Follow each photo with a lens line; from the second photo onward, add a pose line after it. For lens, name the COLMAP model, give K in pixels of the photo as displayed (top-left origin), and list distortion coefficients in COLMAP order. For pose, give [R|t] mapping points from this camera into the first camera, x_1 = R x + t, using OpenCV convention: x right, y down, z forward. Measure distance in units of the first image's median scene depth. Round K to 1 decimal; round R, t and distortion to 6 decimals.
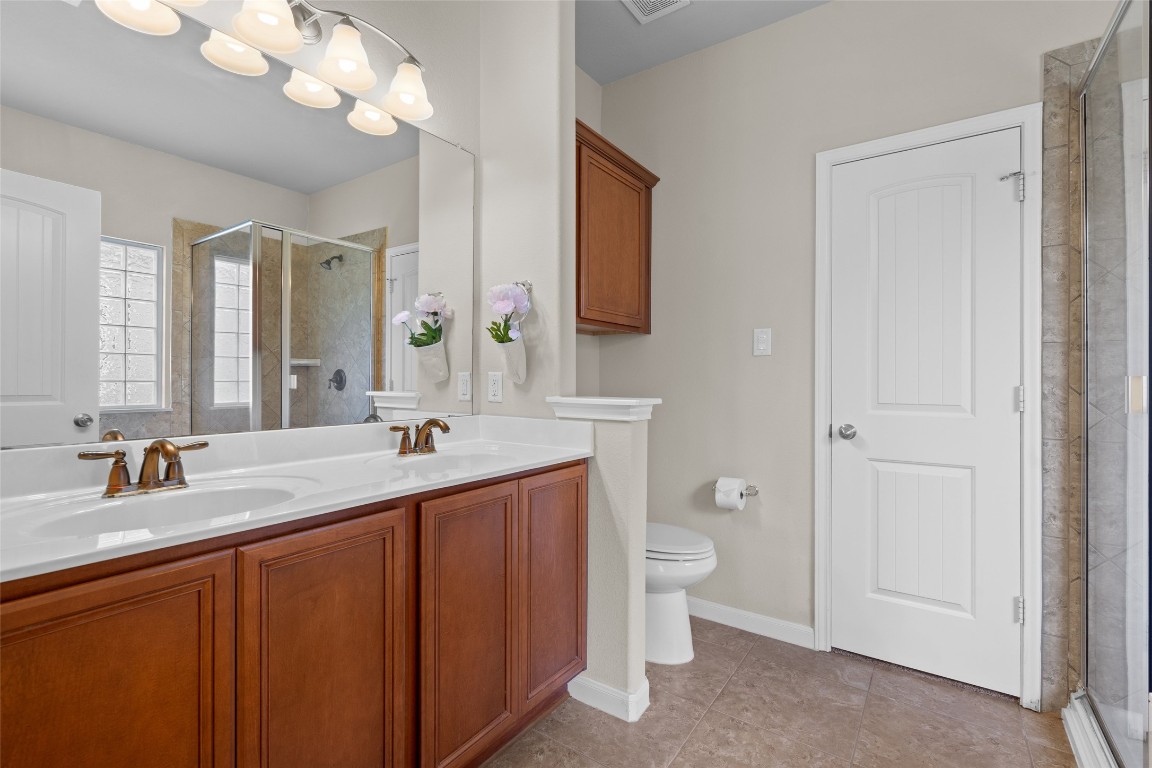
lens RADIAL K [[525.2, 0, 576.1], [0, 525.2, 377.3], [0, 0, 1]] dist [-0.002075, 0.003879]
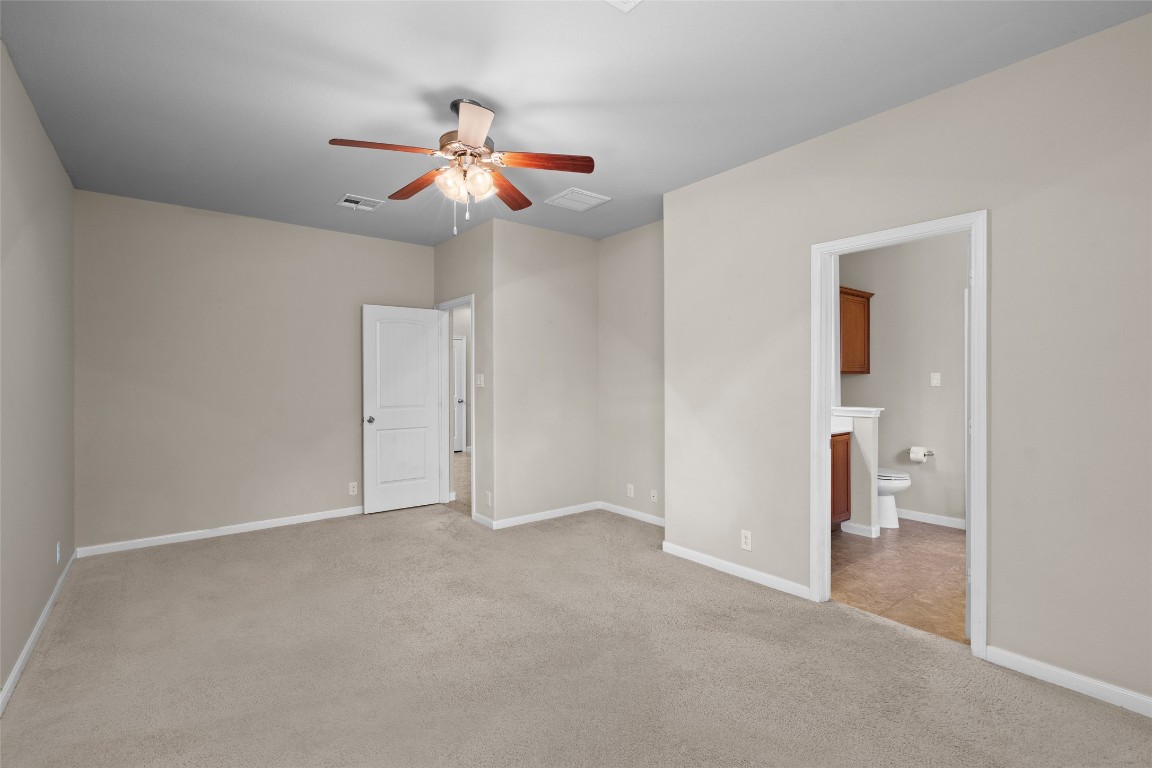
lens RADIAL K [[525.2, 0, 580.2], [0, 525.2, 383.6], [0, 0, 1]] dist [-0.002075, 0.003879]
pose [[0.957352, -0.012810, -0.288640, -0.385584], [0.013564, 0.999908, 0.000613, -0.073844], [0.288606, -0.004502, 0.957437, -1.382709]]
